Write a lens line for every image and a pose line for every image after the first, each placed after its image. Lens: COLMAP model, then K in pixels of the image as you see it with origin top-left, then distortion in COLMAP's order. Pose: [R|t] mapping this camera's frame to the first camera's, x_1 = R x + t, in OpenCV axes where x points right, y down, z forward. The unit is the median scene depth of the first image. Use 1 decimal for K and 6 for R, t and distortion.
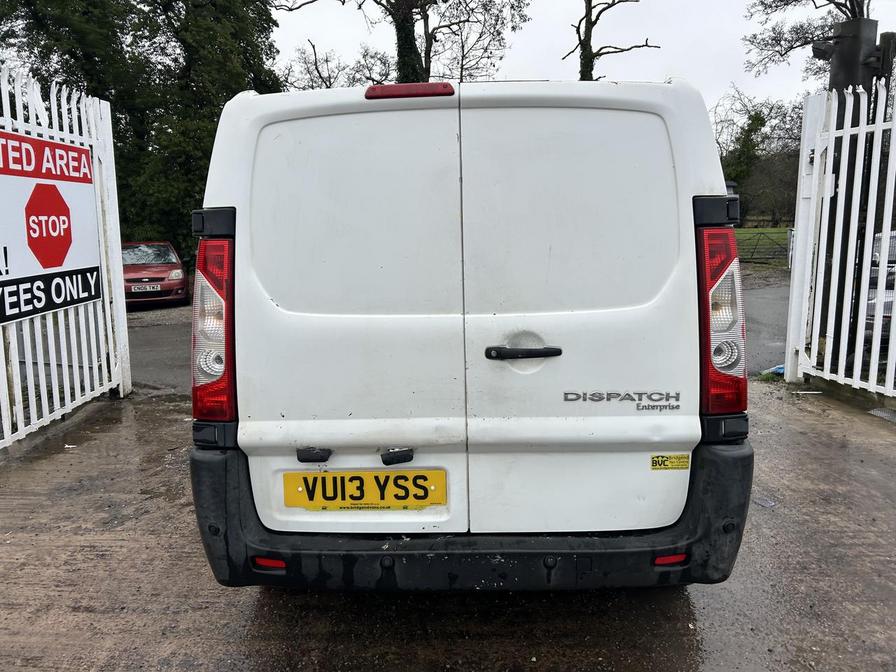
lens RADIAL K [[673.6, 0, 447.8], [0, 673.6, 321.6], [0, 0, 1]] dist [0.050977, -0.048859]
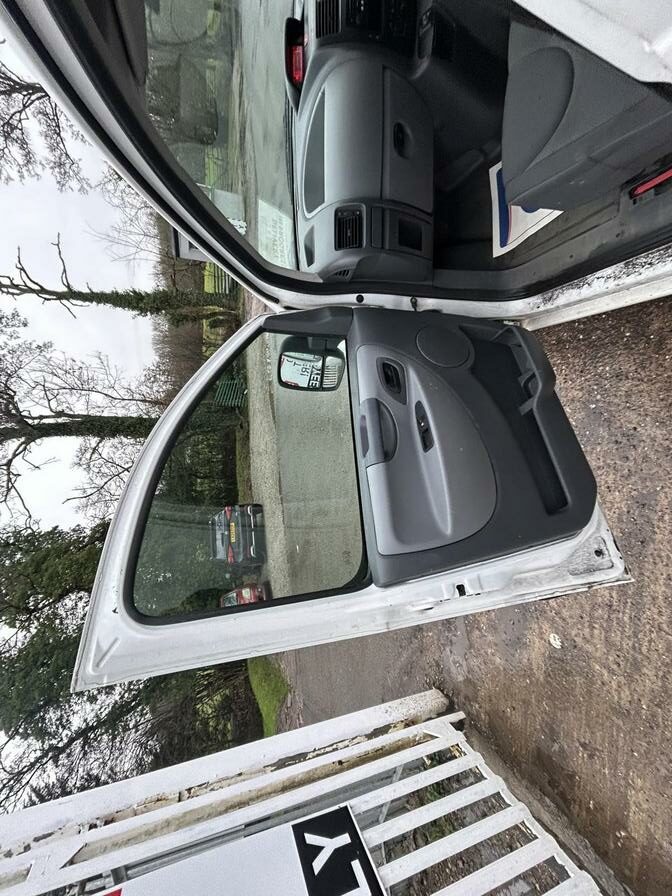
lens RADIAL K [[359.7, 0, 336.0], [0, 359.7, 448.0], [0, 0, 1]] dist [-0.001197, -0.000500]
pose [[0.008953, -0.998573, -0.052655, -0.241434], [0.978559, -0.002087, 0.205956, -0.129507], [-0.205772, -0.053370, 0.977144, 0.895288]]
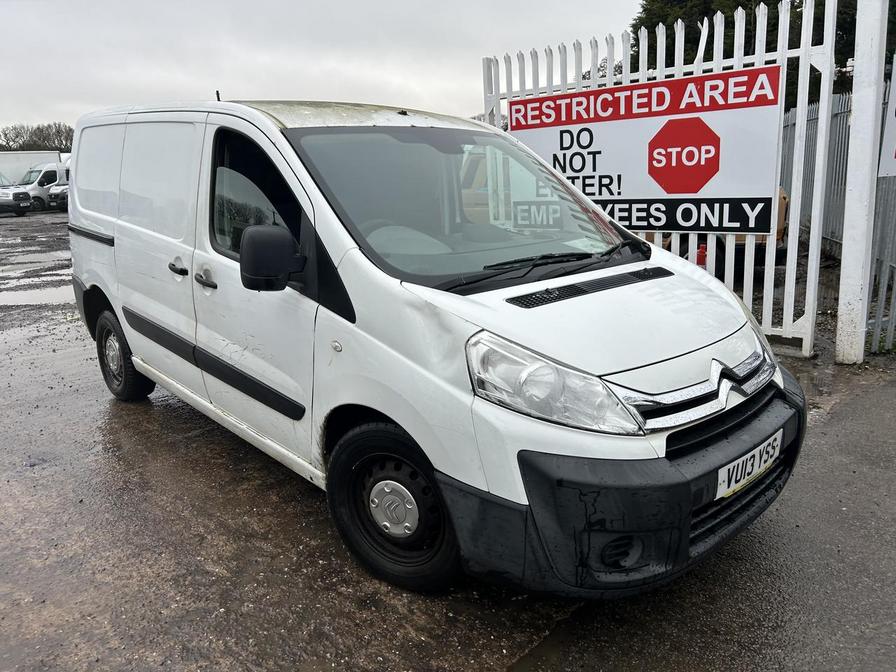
lens RADIAL K [[673.6, 0, 447.8], [0, 673.6, 321.6], [0, 0, 1]] dist [0.050977, -0.048859]
pose [[-0.701505, 0.192103, -0.686286, 0.548642], [-0.059815, 0.943716, 0.325303, -0.239364], [0.710150, 0.269251, -0.650531, 1.631030]]
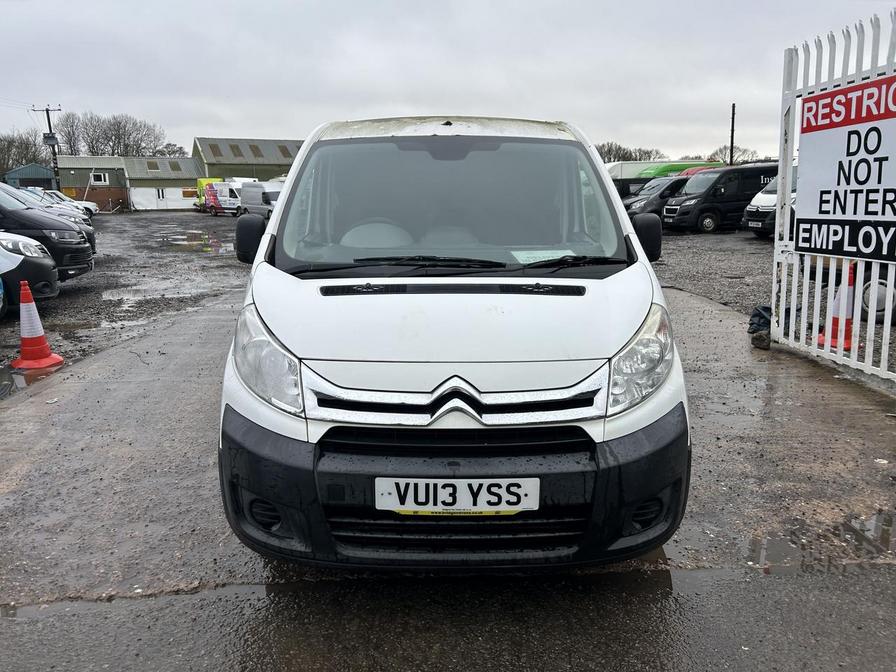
lens RADIAL K [[673.6, 0, 447.8], [0, 673.6, 321.6], [0, 0, 1]] dist [0.050977, -0.048859]
pose [[-0.999033, 0.029484, -0.032616, 0.062919], [0.017330, 0.945830, 0.324199, -0.248945], [0.040408, 0.323320, -0.945427, 1.893670]]
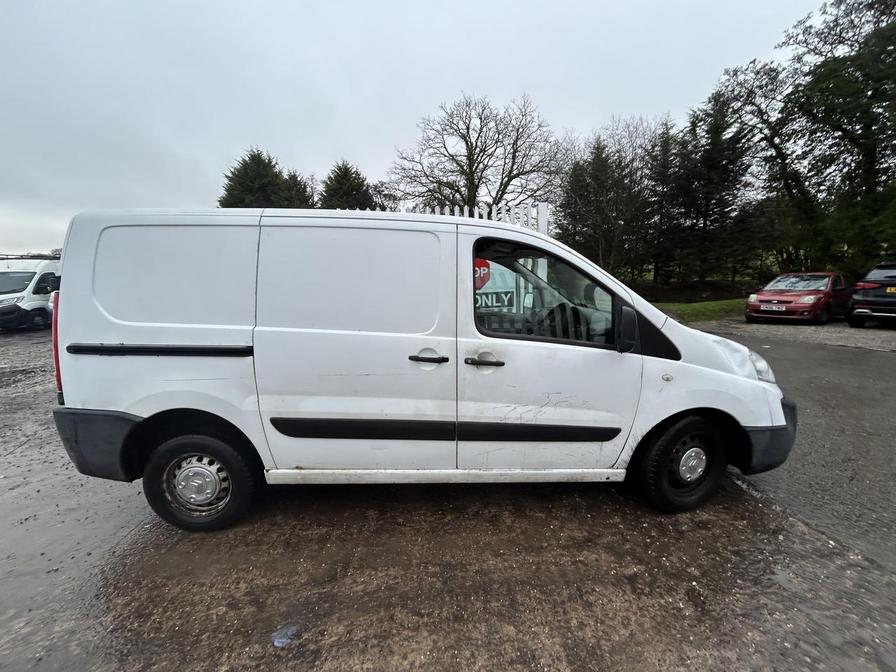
lens RADIAL K [[360.6, 0, 448.8], [0, 360.6, 333.6], [0, 0, 1]] dist [0.000169, 0.000131]
pose [[0.072055, 0.172856, -0.982308, 0.666009], [-0.109290, 0.980306, 0.164487, -0.138241], [0.991395, 0.095504, 0.089528, 0.891636]]
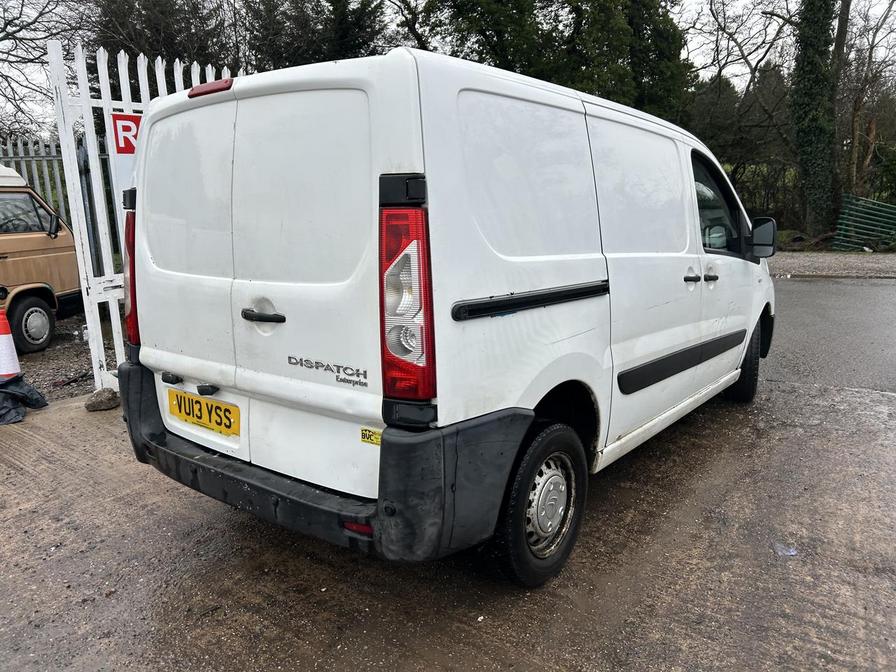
lens RADIAL K [[673.2, 0, 452.2], [0, 673.2, 333.9], [0, 0, 1]] dist [0.048563, -0.053593]
pose [[0.813168, 0.114214, -0.570713, 0.456910], [-0.068915, 0.992553, 0.100443, -0.027223], [0.577935, -0.042346, 0.814984, 0.113127]]
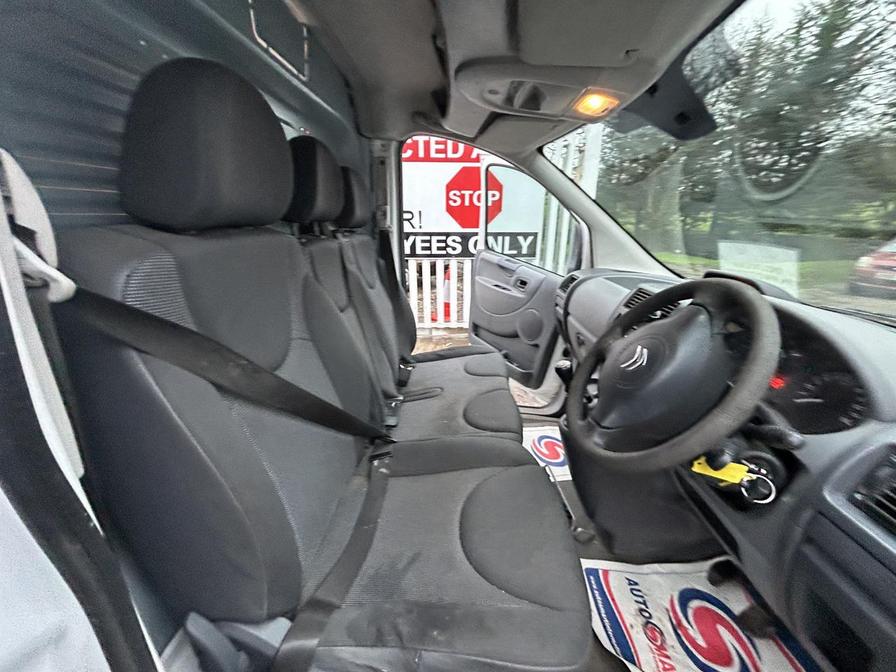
lens RADIAL K [[359.7, 0, 450.3], [0, 359.7, 337.0], [0, 0, 1]] dist [-0.001197, -0.000500]
pose [[0.001773, 0.335704, -0.941966, 0.242164], [-0.156721, 0.930421, 0.331295, -0.118565], [0.987641, 0.147038, 0.054262, 1.015238]]
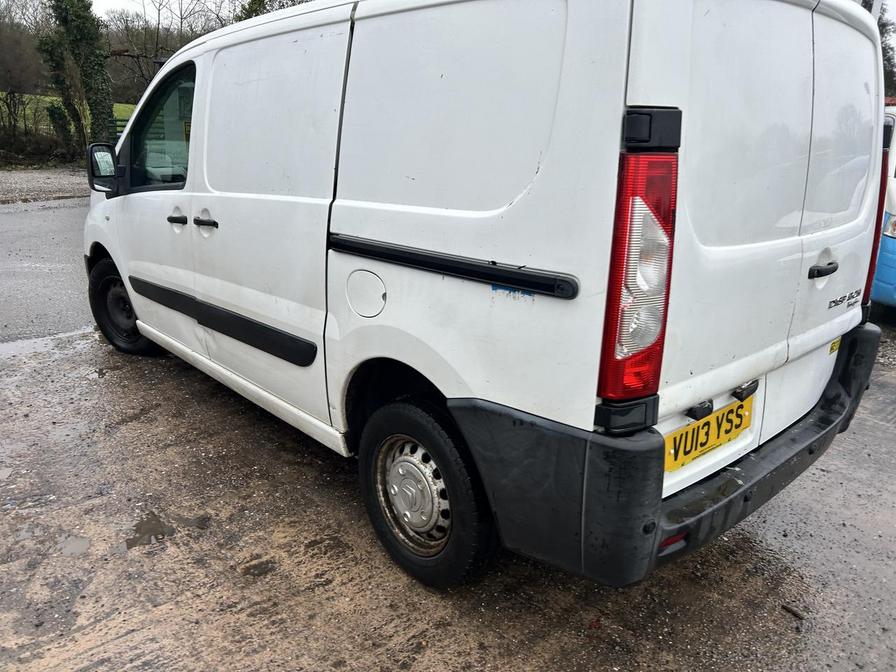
lens RADIAL K [[681.8, 0, 448.0], [0, 681.8, 336.0], [0, 0, 1]] dist [0.024959, -0.006319]
pose [[0.715855, -0.162172, 0.679155, -0.469257], [0.036187, 0.979964, 0.195859, -0.037145], [-0.697311, -0.115630, 0.707381, 0.283513]]
